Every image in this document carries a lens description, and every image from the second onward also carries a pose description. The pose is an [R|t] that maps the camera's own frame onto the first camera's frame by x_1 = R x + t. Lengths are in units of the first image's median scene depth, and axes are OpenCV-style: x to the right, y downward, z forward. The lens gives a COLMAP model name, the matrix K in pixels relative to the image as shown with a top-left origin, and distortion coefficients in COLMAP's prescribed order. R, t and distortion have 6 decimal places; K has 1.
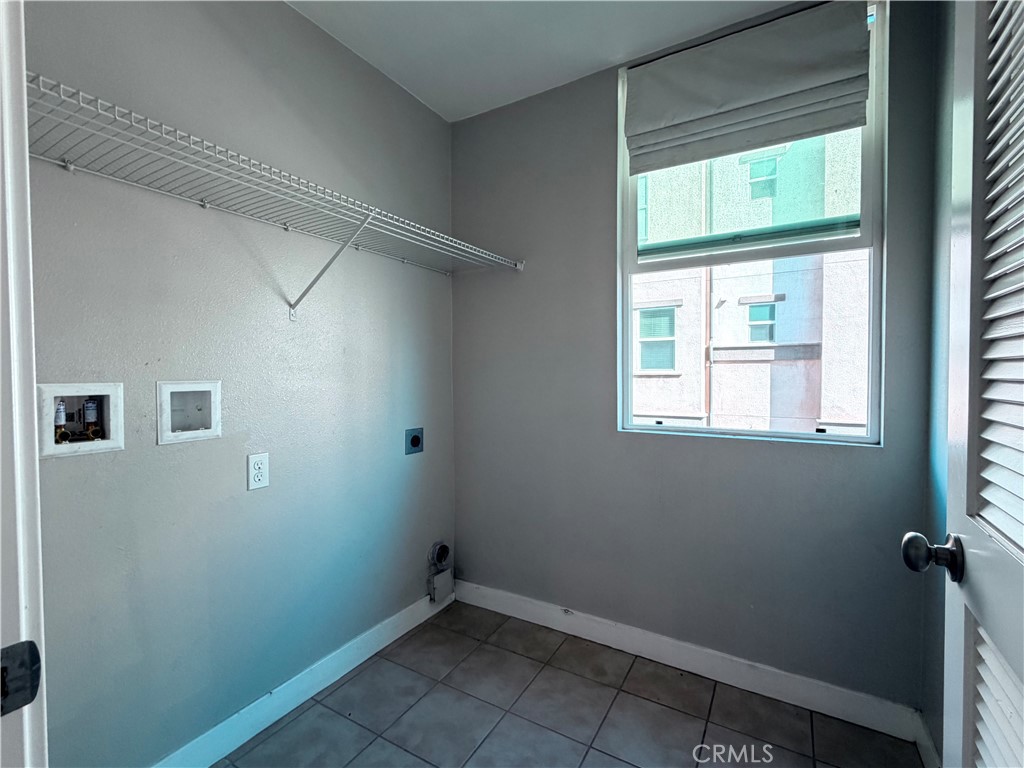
lens RADIAL K [[467.9, 0, 509.1], [0, 467.9, 385.3], [0, 0, 1]] dist [0.004380, 0.000731]
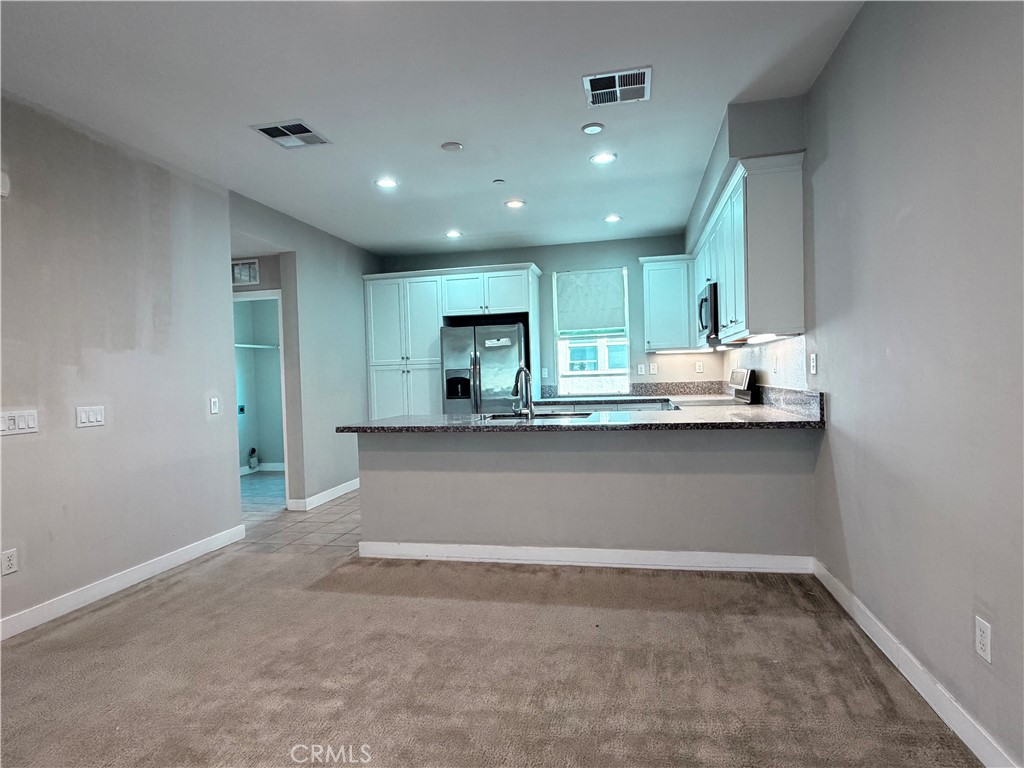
lens RADIAL K [[556.4, 0, 515.4], [0, 556.4, 386.7], [0, 0, 1]] dist [-0.004509, -0.002008]
pose [[0.946699, -0.040636, 0.319545, 0.295952], [0.041595, 0.999127, 0.003825, 0.030641], [-0.319421, 0.009670, 0.947563, -2.663524]]
